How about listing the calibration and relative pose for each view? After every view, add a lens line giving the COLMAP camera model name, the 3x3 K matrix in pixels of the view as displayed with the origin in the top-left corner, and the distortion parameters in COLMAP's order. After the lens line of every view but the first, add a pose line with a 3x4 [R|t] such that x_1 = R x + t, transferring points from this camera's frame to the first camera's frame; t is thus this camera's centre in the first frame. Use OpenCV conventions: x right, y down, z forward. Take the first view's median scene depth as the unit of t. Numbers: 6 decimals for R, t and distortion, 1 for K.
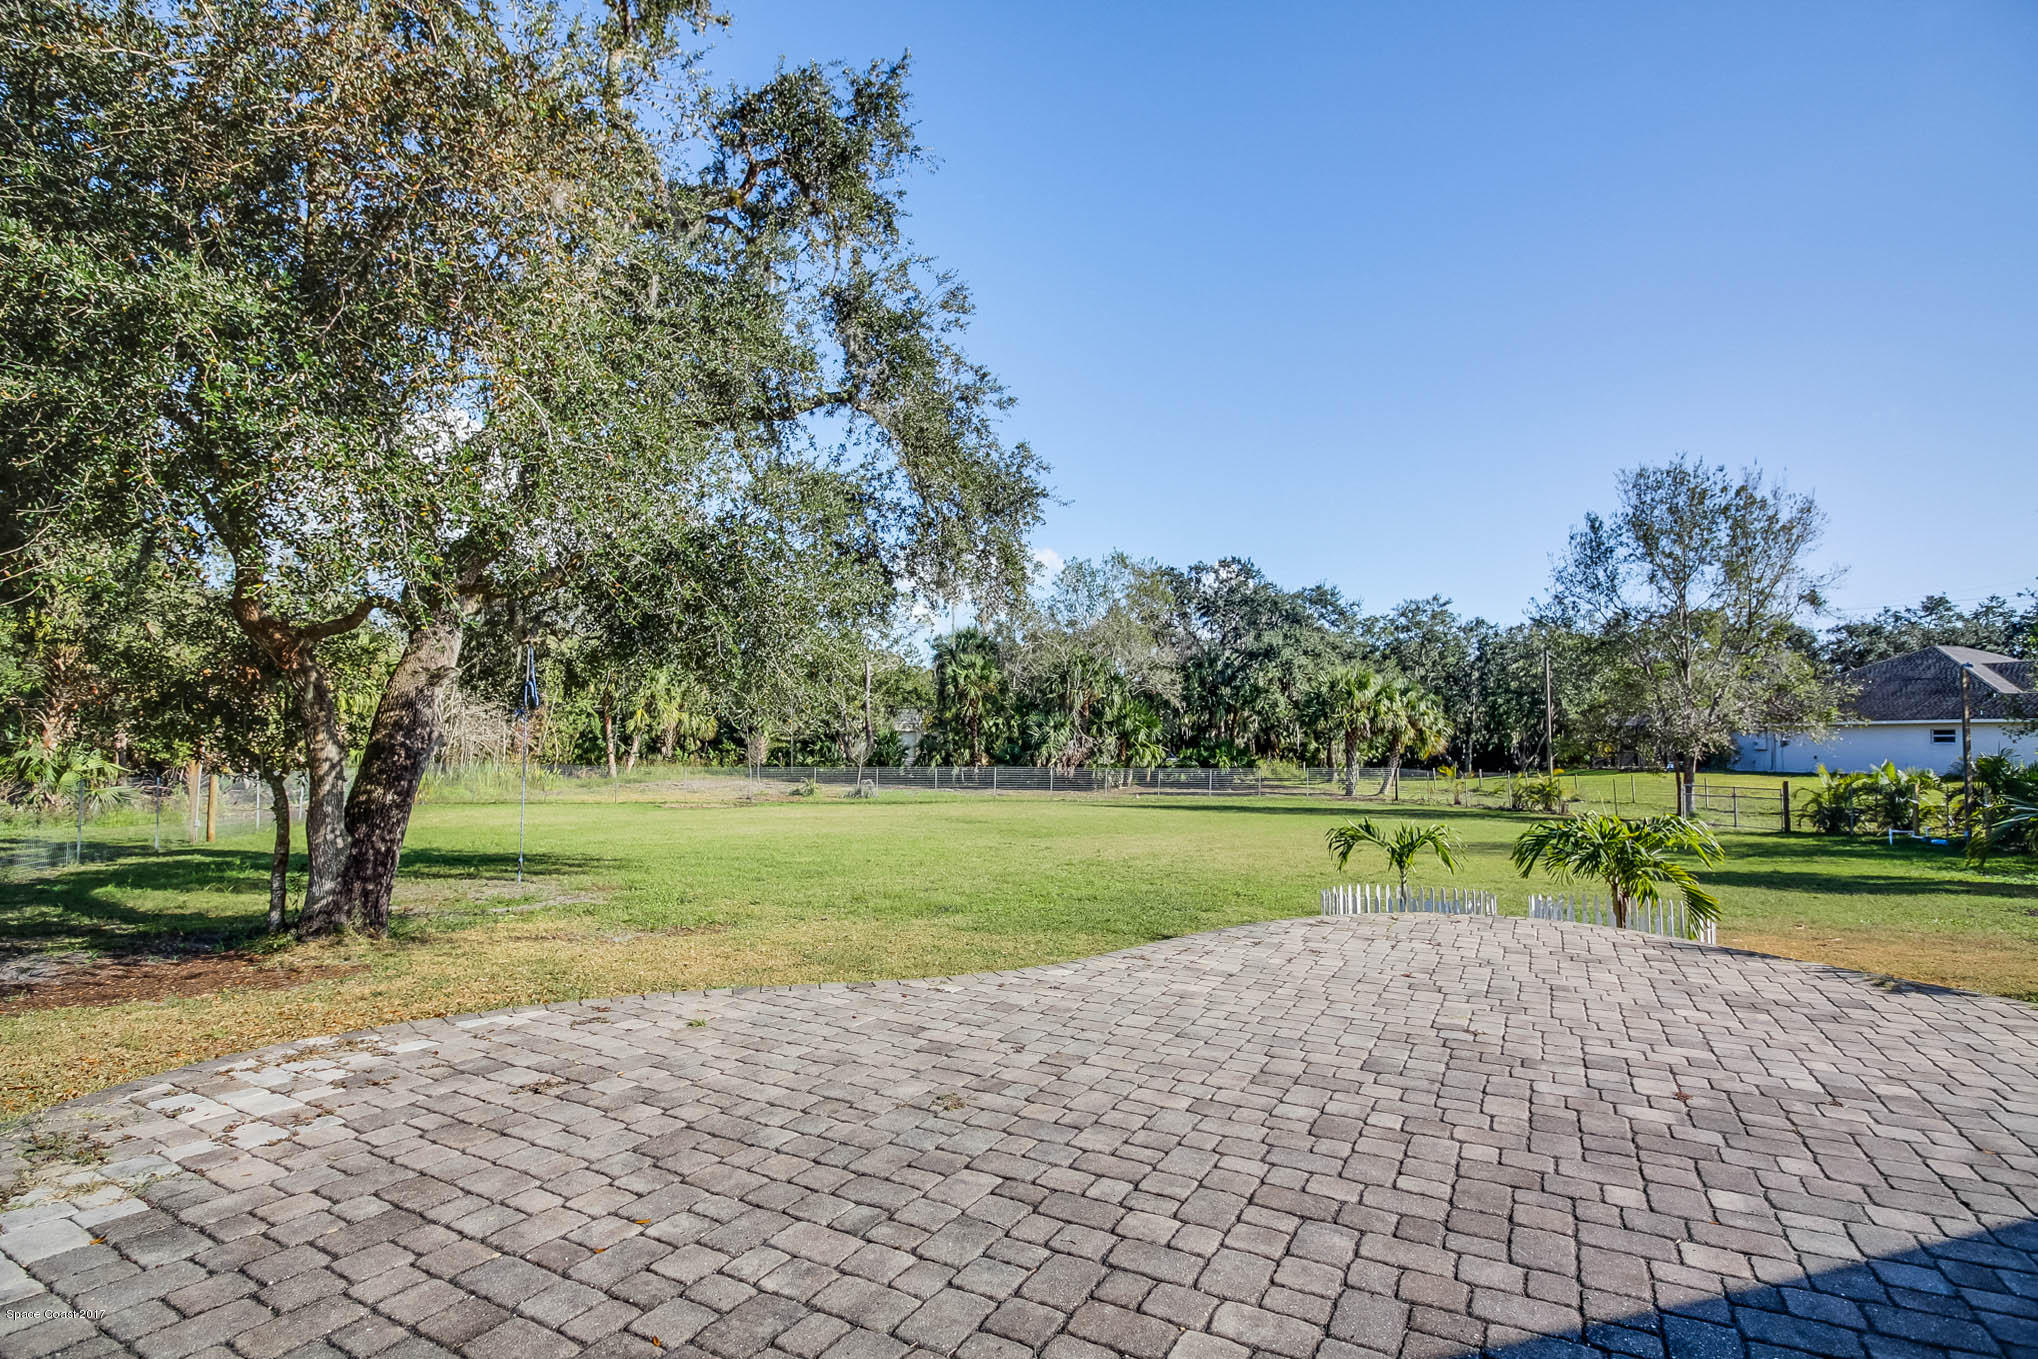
lens RADIAL K [[992.6, 0, 1018.2], [0, 992.6, 658.2], [0, 0, 1]] dist [-0.002356, -0.008487]
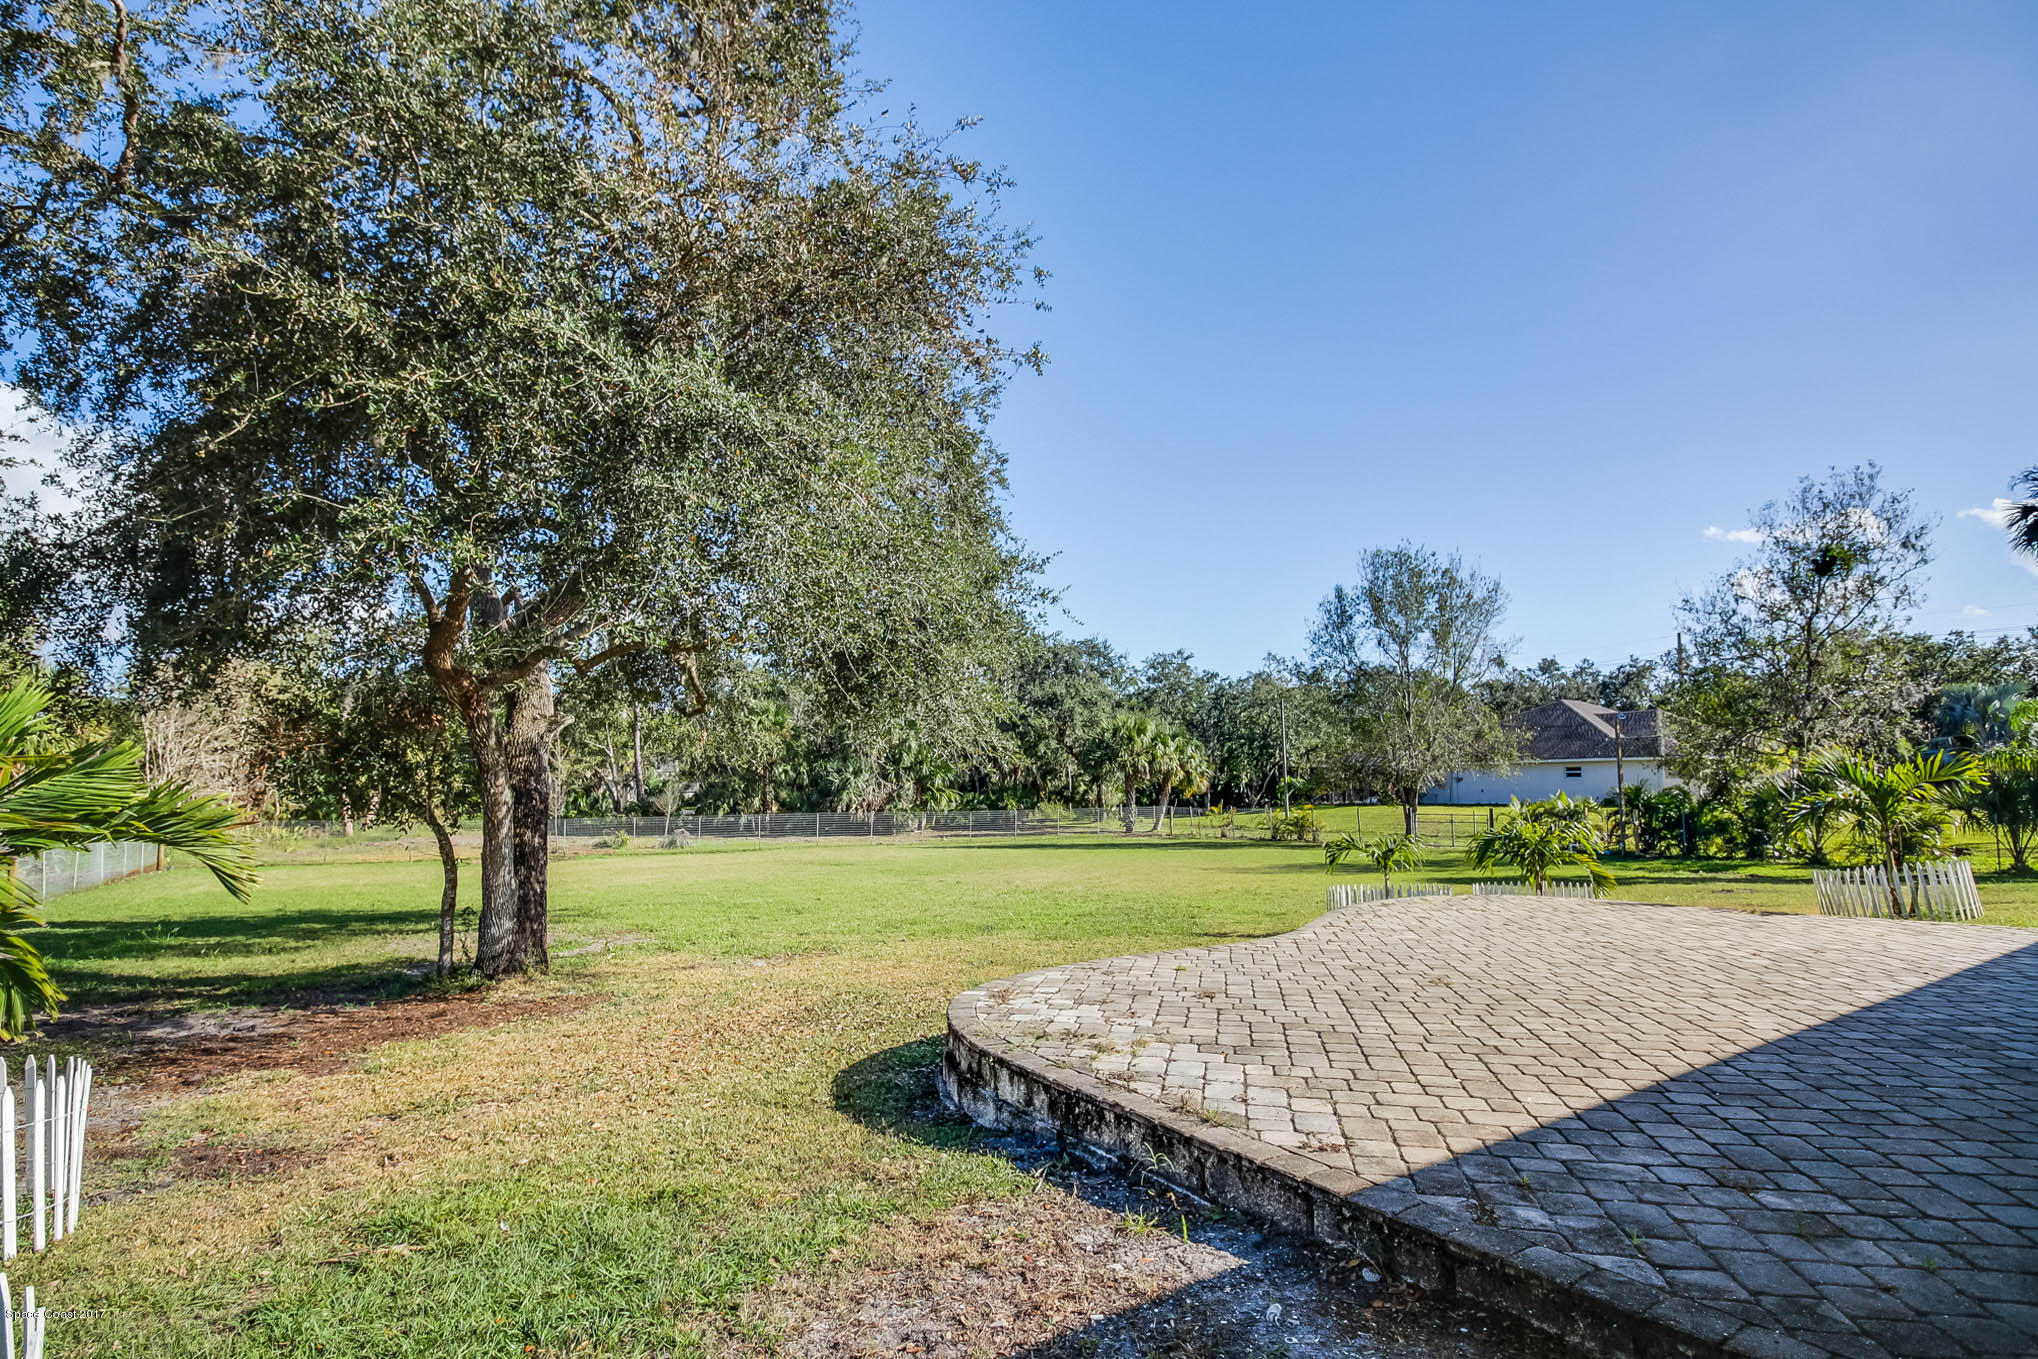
lens RADIAL K [[1006.8, 0, 1019.0], [0, 1006.8, 679.5], [0, 0, 1]] dist [0.001791, -0.008188]
pose [[0.959743, 0.014181, 0.280521, -0.094908], [-0.007348, 0.999651, -0.025393, -0.000896], [-0.280783, 0.022309, 0.959512, -0.032760]]
